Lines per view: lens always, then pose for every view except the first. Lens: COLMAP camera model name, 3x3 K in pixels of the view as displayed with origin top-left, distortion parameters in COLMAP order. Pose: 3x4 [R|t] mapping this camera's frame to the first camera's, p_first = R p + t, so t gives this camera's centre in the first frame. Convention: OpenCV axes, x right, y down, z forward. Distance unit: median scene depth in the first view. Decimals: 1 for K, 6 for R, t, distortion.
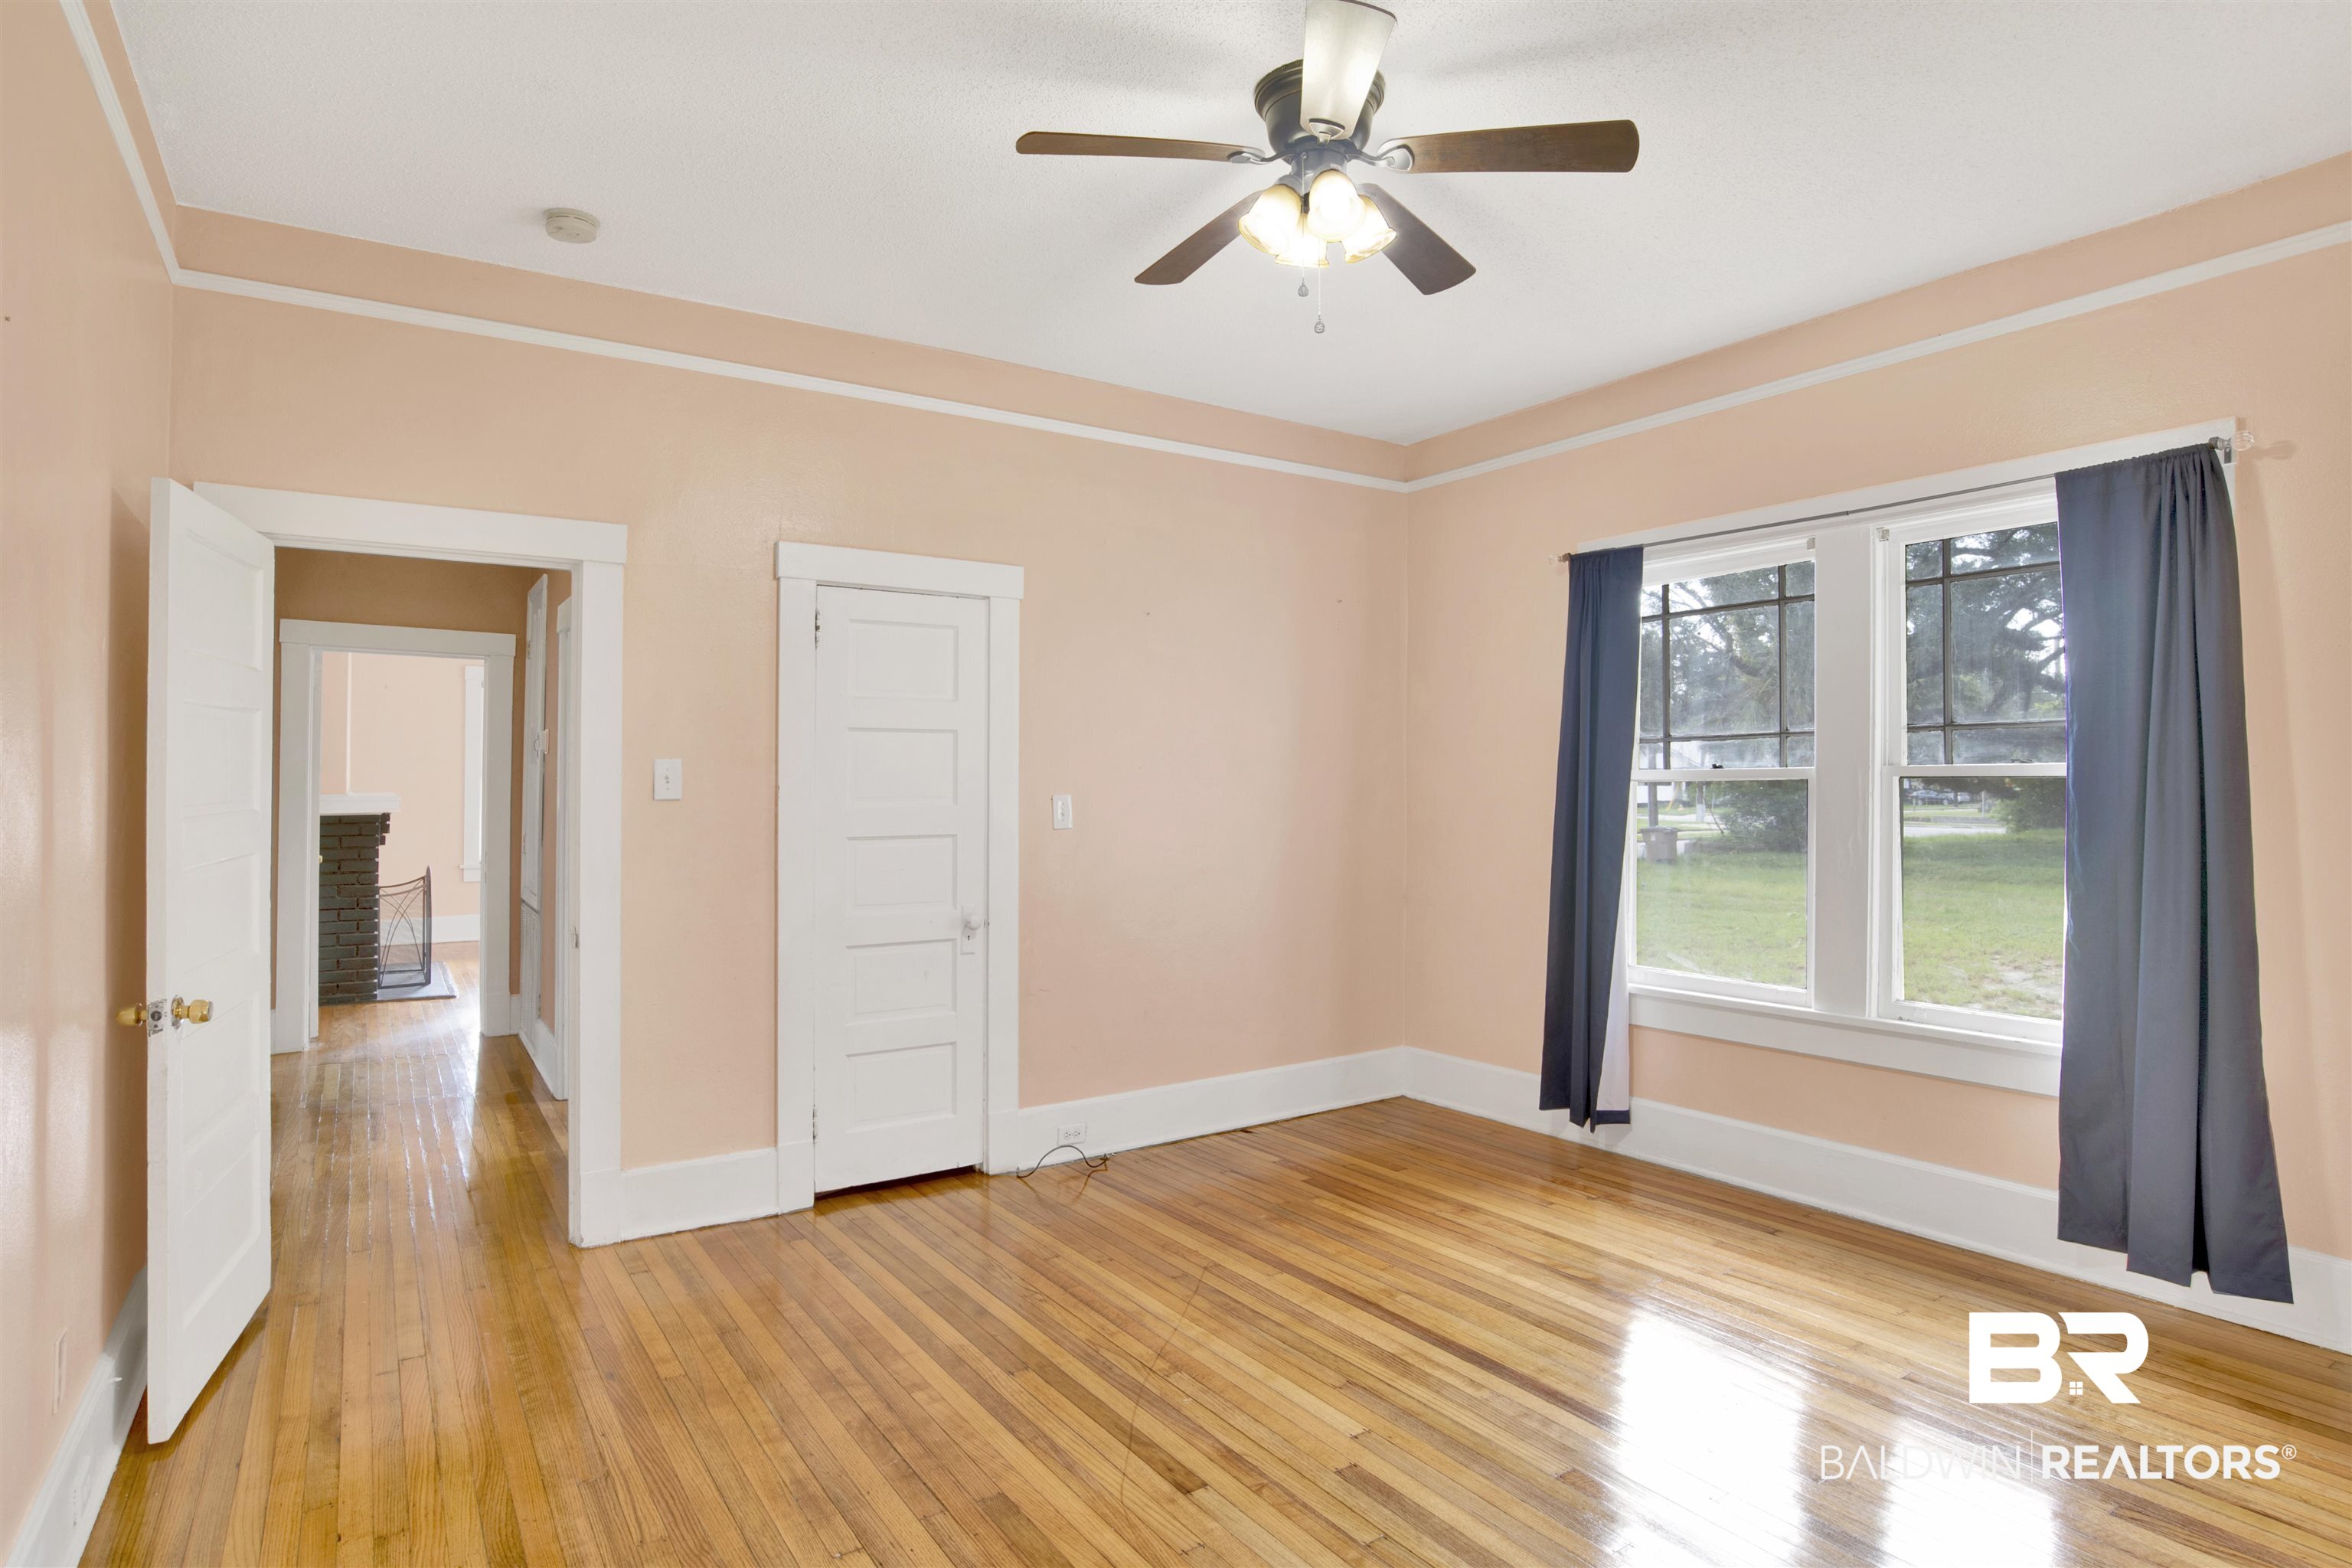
lens RADIAL K [[1240.0, 0, 1176.0], [0, 1240.0, 784.0], [0, 0, 1]] dist [-0.062926, 0.020606]
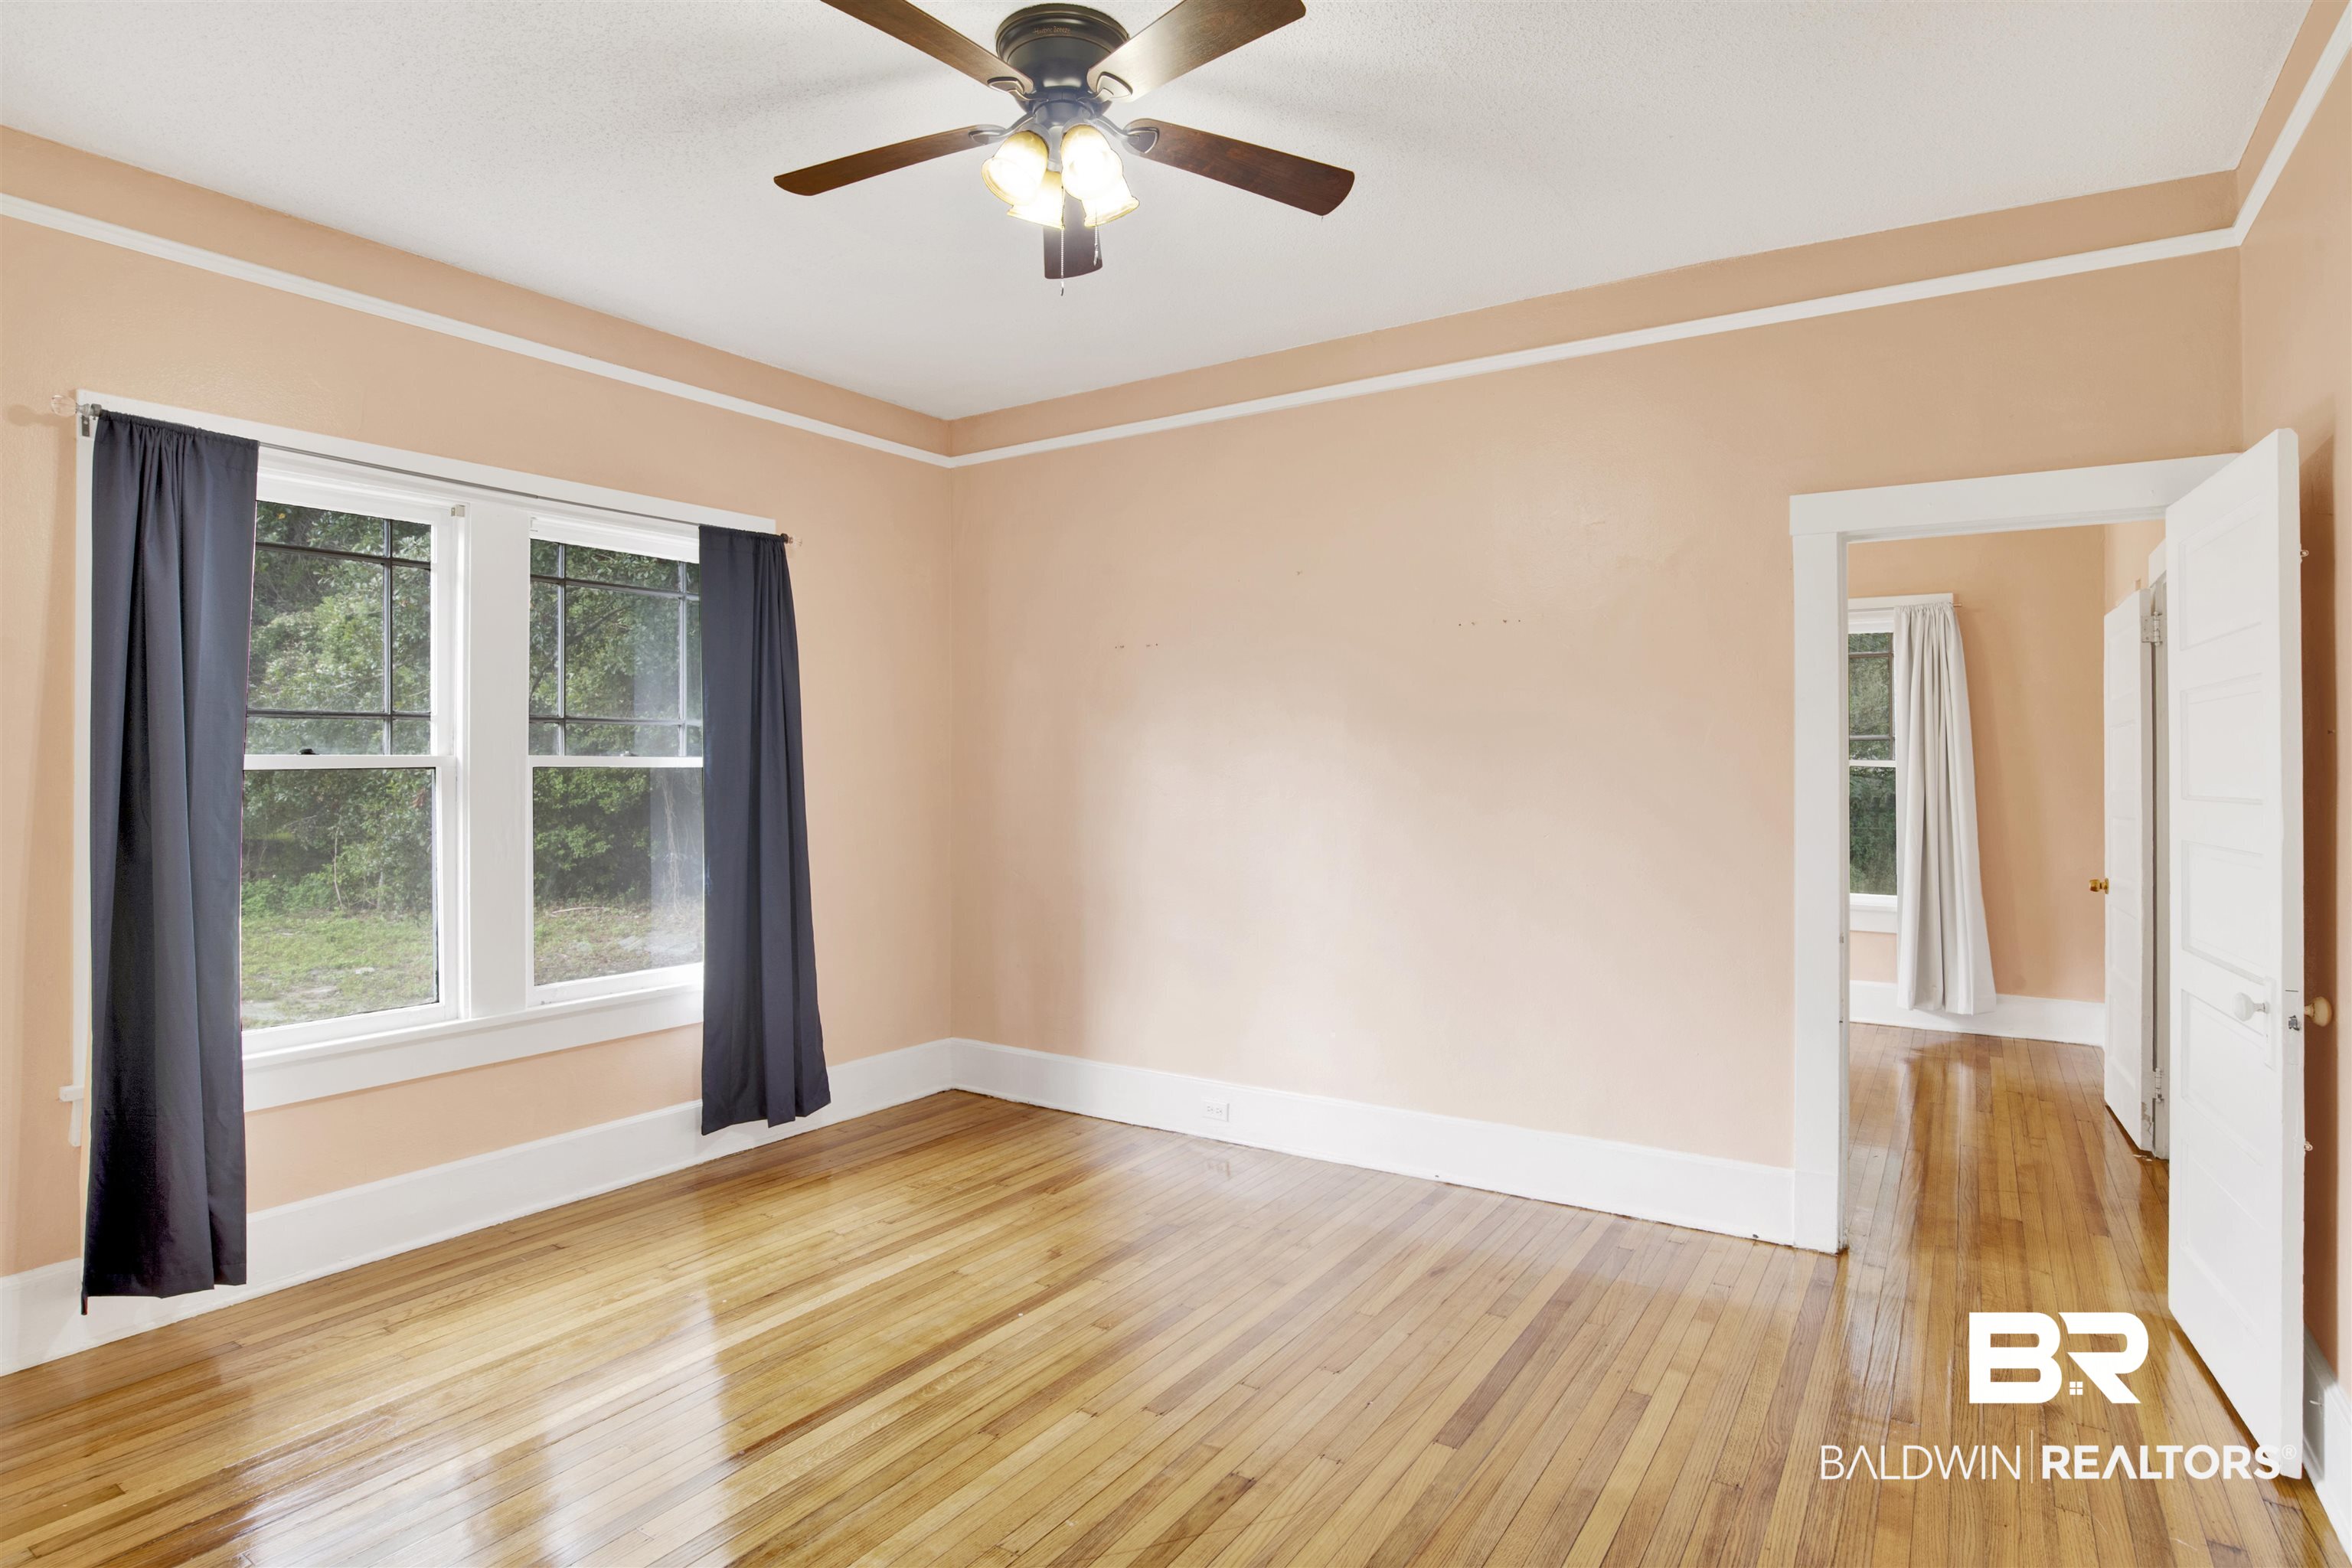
lens RADIAL K [[1240.0, 0, 1176.0], [0, 1240.0, 784.0], [0, 0, 1]] dist [-0.062926, 0.020606]
pose [[-0.382708, -0.006936, 0.923843, -0.638933], [0.002540, 0.999960, 0.008560, 0.001567], [-0.923866, 0.005622, -0.382675, 1.037072]]
